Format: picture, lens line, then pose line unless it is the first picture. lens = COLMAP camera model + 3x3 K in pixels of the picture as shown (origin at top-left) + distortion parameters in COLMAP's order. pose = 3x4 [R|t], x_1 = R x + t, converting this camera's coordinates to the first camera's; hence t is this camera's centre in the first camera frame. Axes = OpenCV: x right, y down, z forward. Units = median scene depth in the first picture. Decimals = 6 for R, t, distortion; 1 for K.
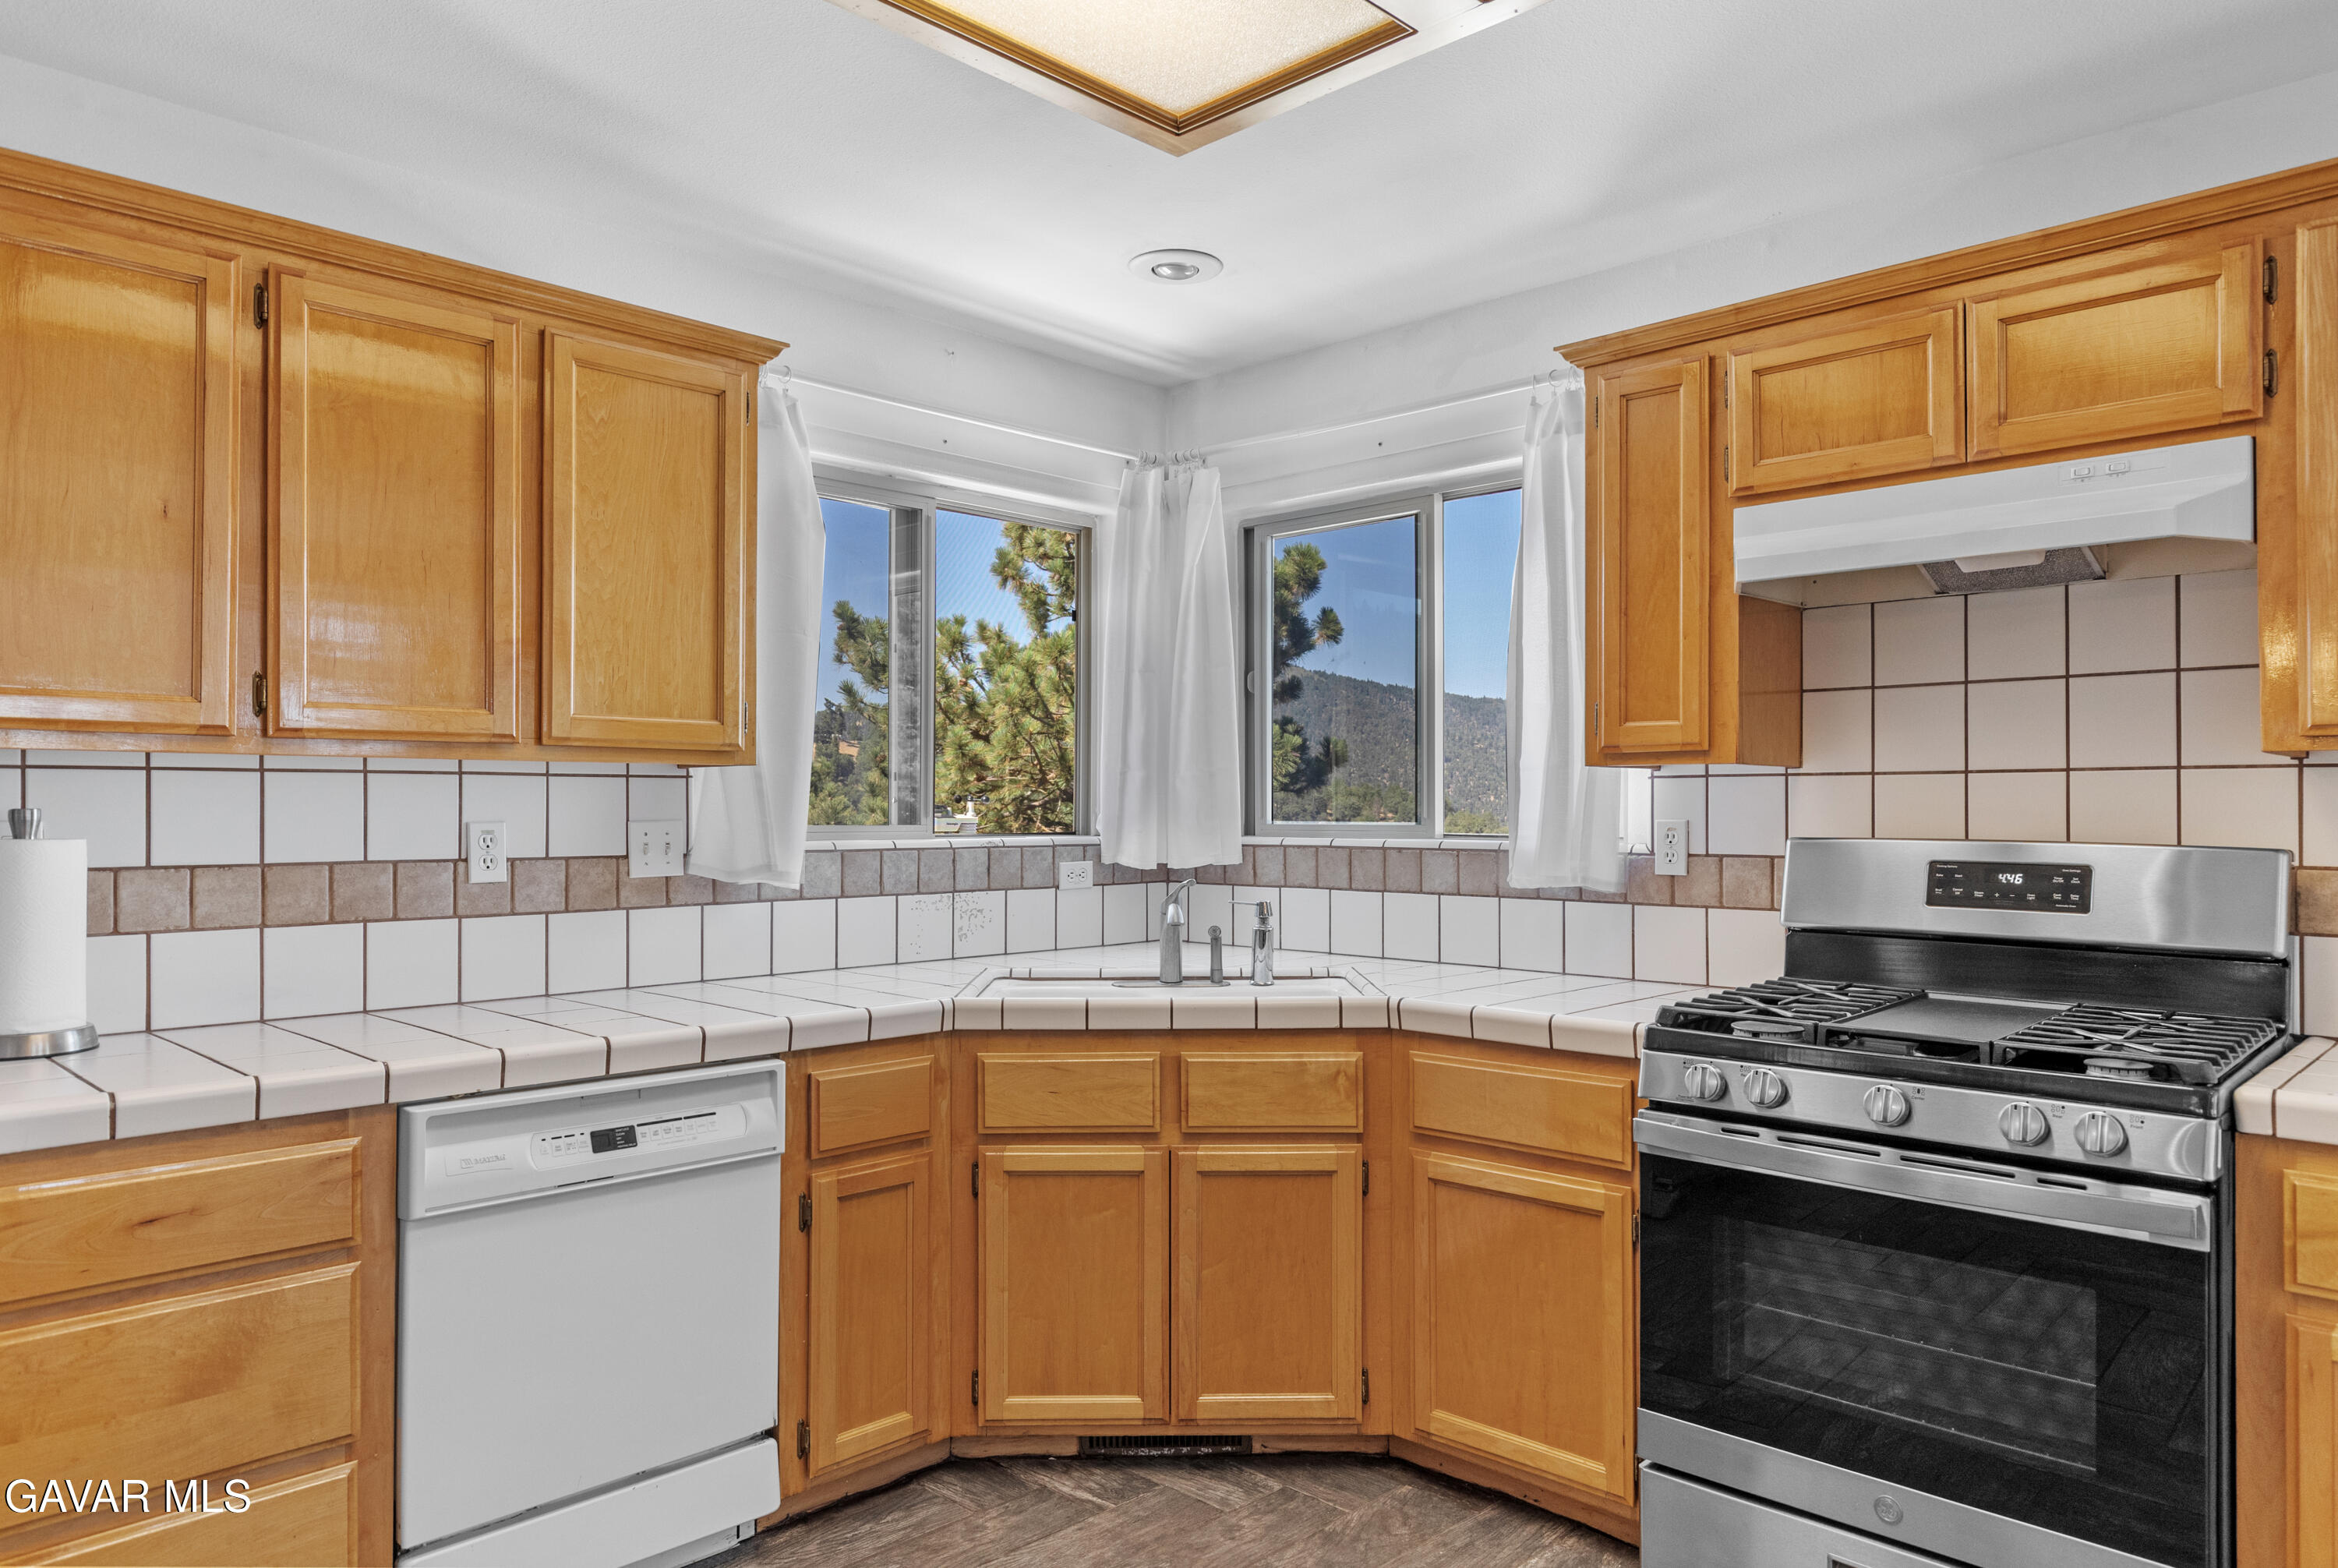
lens RADIAL K [[1509.4, 0, 1175.1], [0, 1509.4, 790.9], [0, 0, 1]] dist [0.000421, 0.000388]
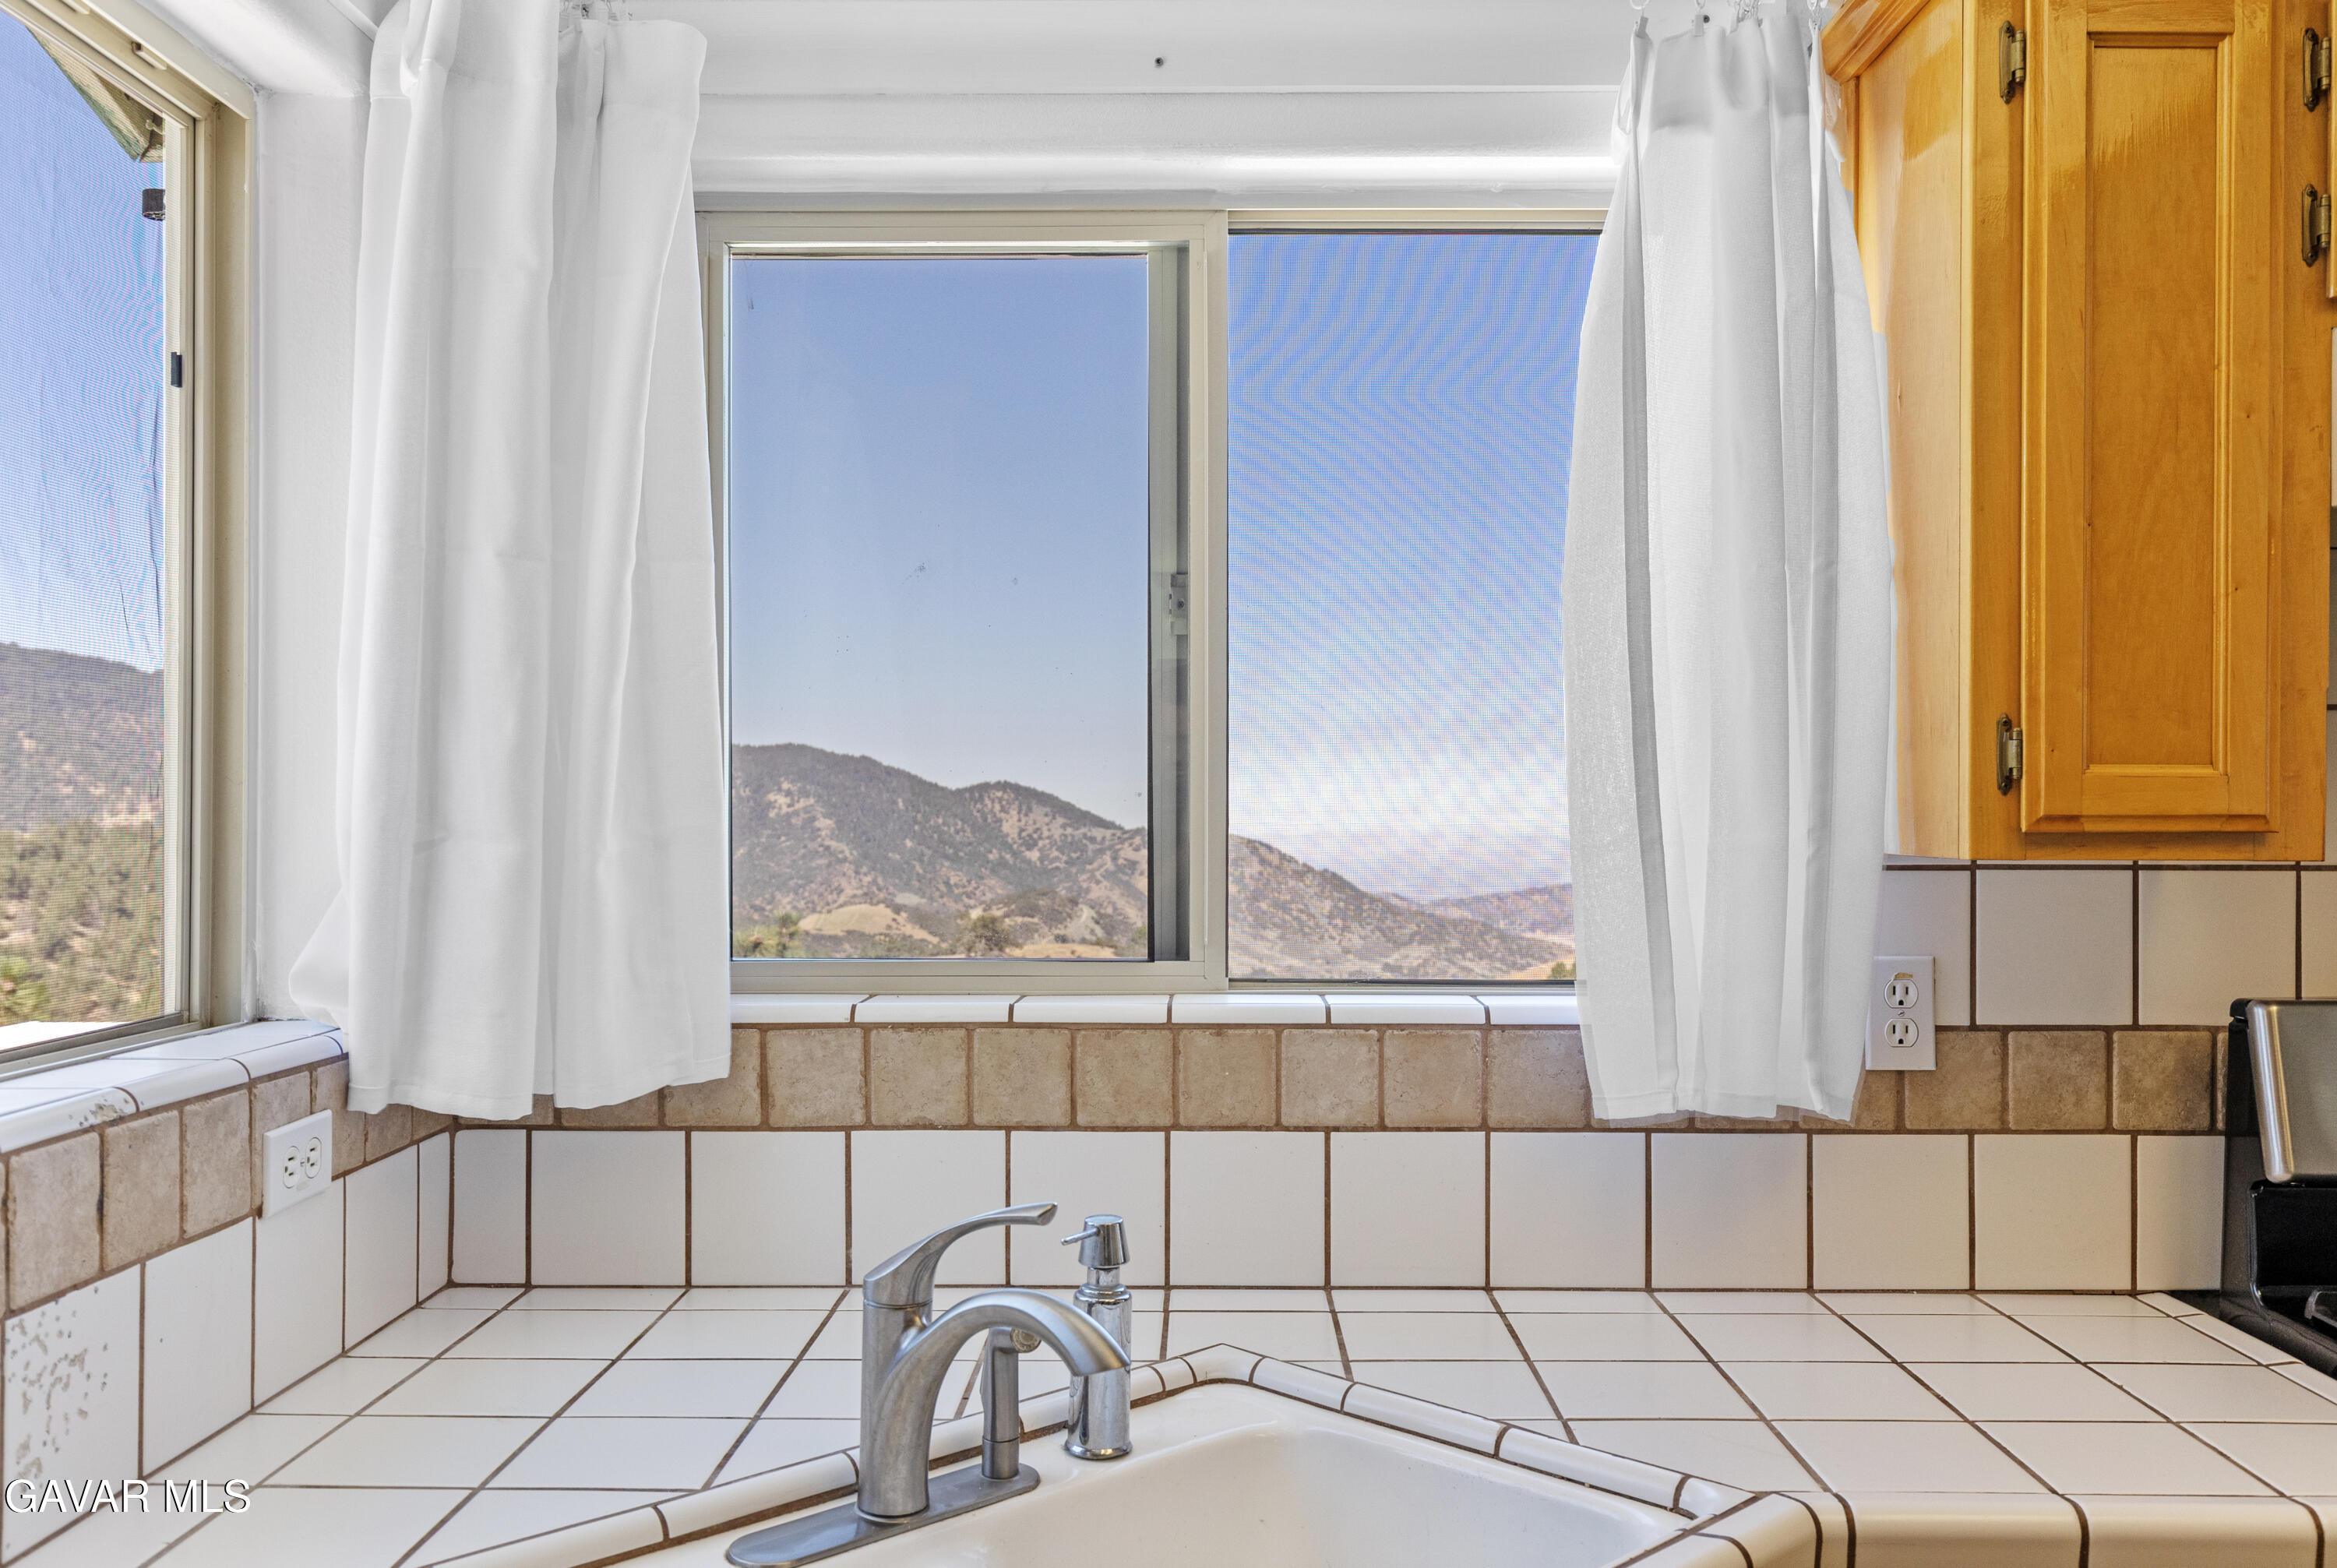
lens RADIAL K [[1889.6, 0, 1176.9], [0, 1889.6, 794.9], [0, 0, 1]] dist [0.001021, 0.001486]
pose [[0.721243, 0.004241, 0.692669, -0.286971], [-0.010181, 0.999938, 0.004480, -0.036528], [-0.692607, -0.010283, 0.721241, 0.783060]]
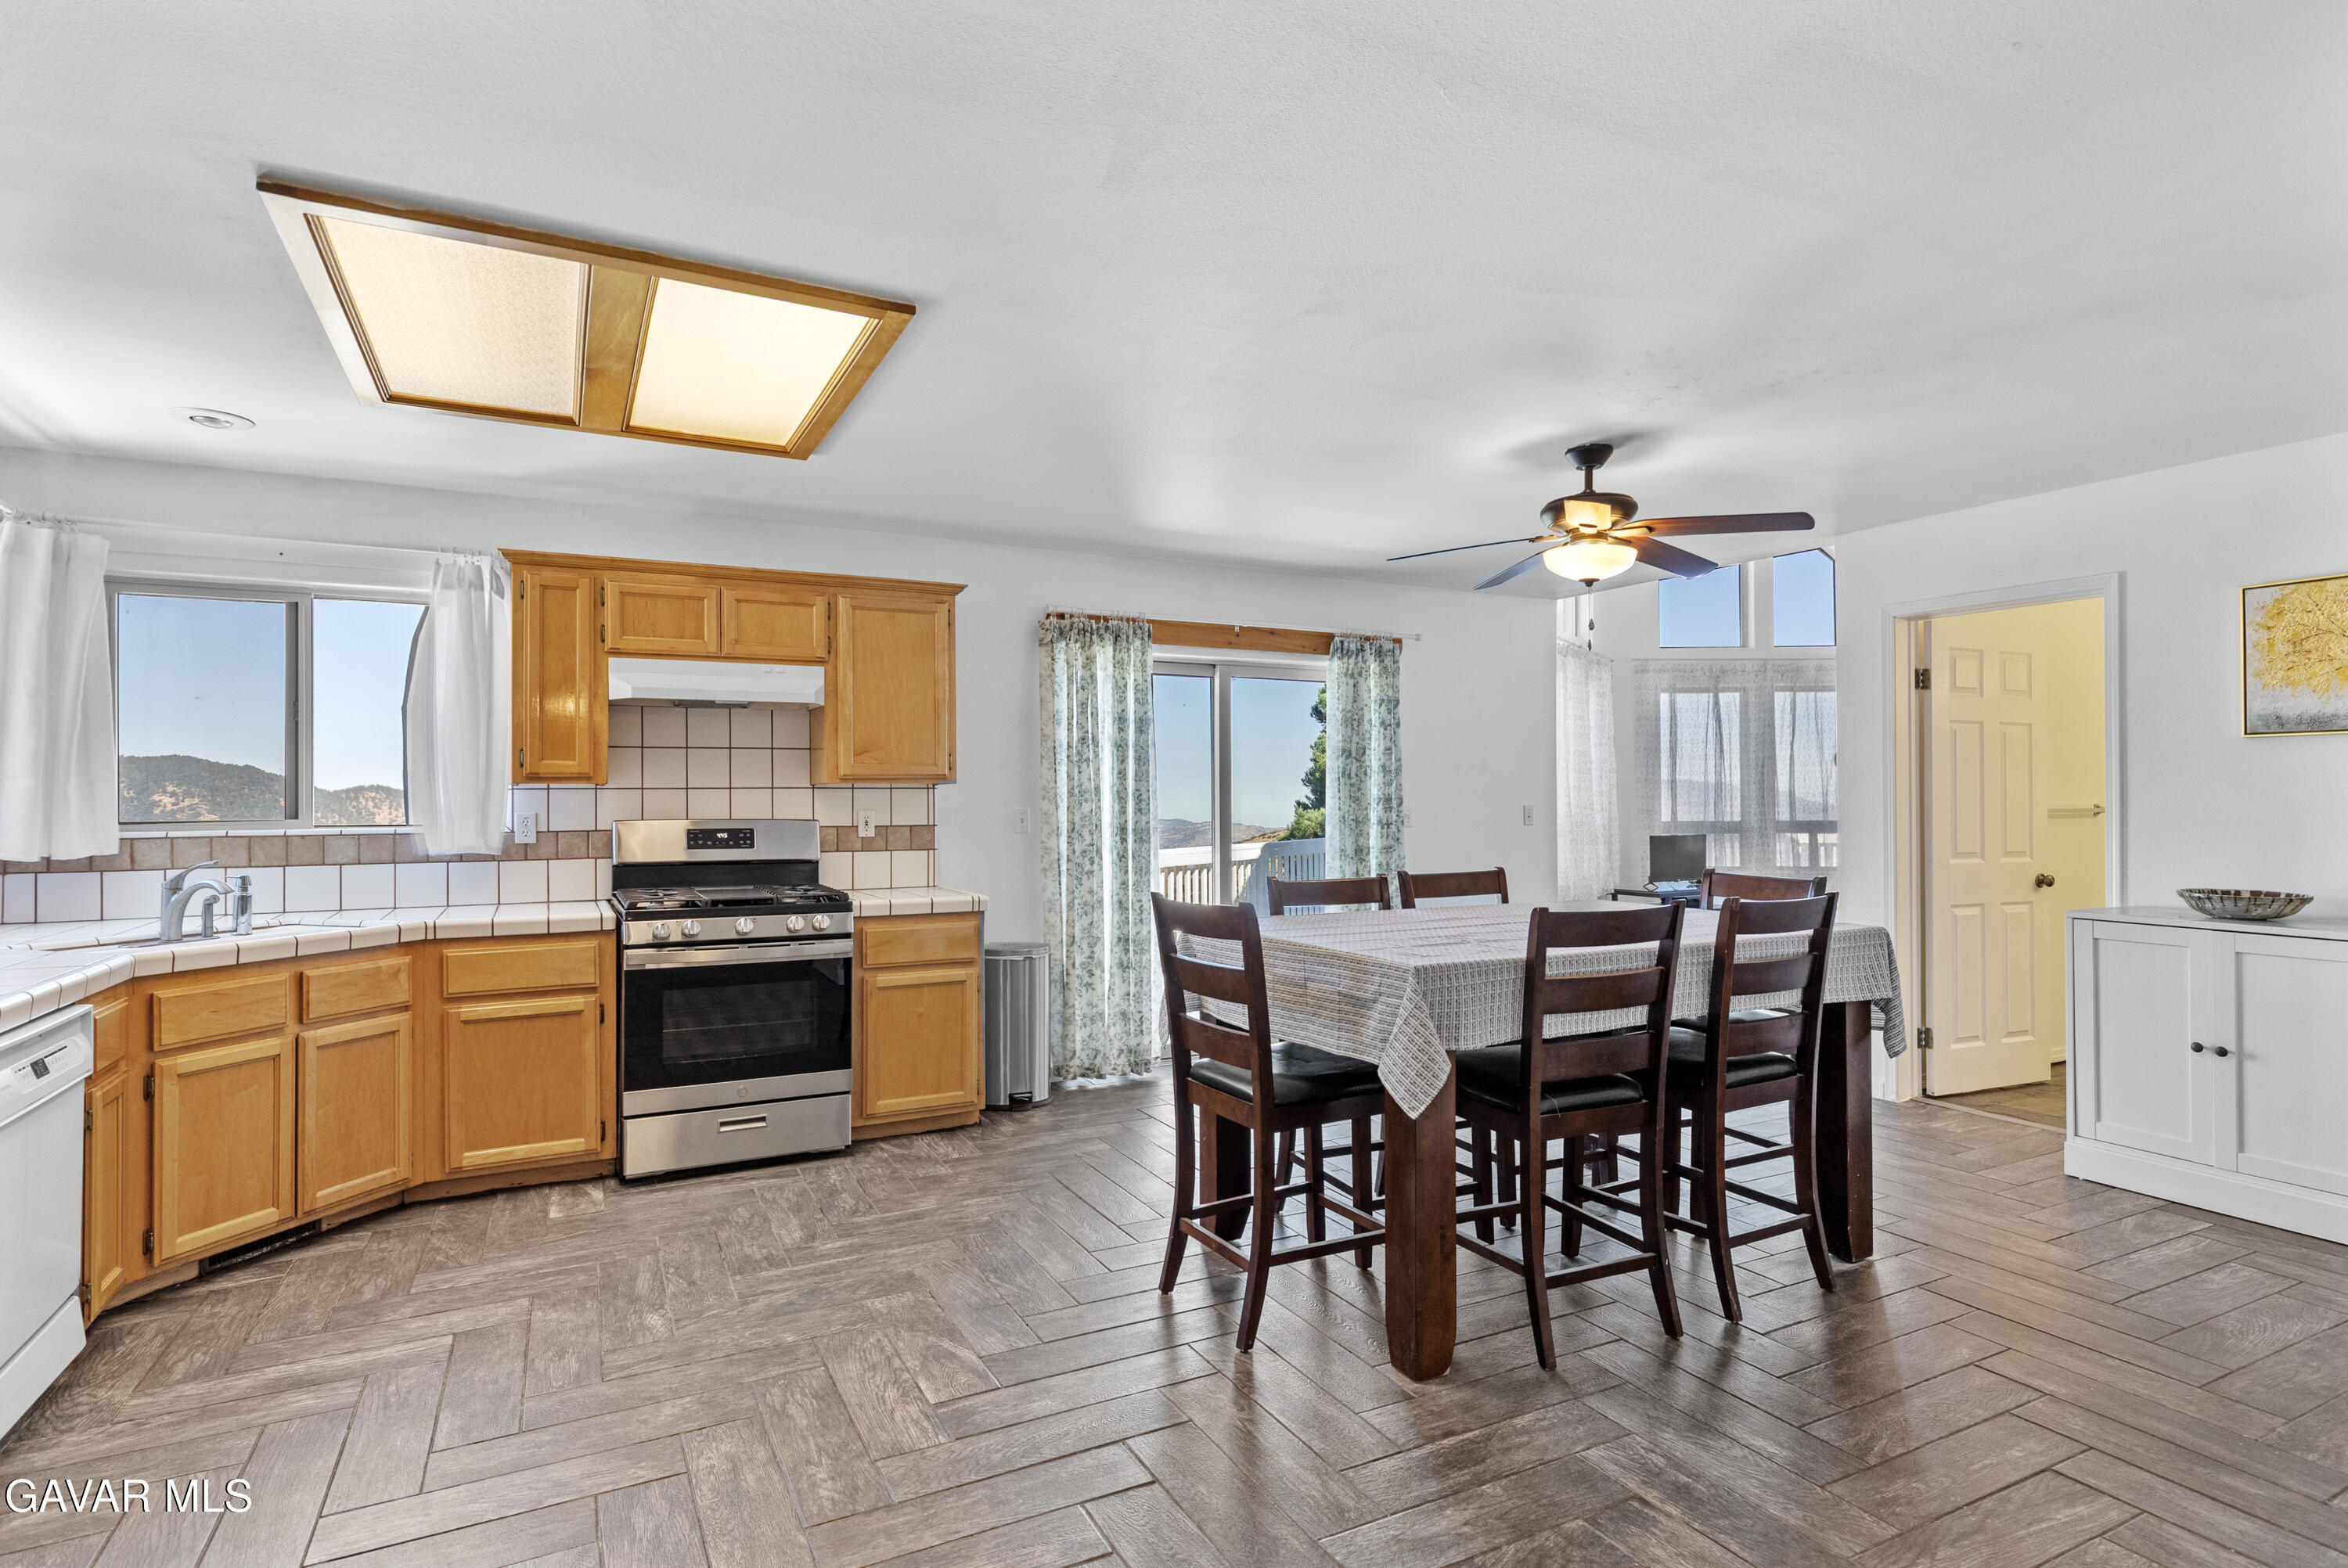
lens RADIAL K [[1197.9, 0, 1174.0], [0, 1197.9, 784.0], [0, 0, 1]] dist [-0.001306, -0.000648]
pose [[0.307510, 0.008323, 0.951508, -0.870727], [-0.005275, 0.999961, -0.007042, -0.010374], [-0.951530, -0.002854, 0.307542, -0.198822]]
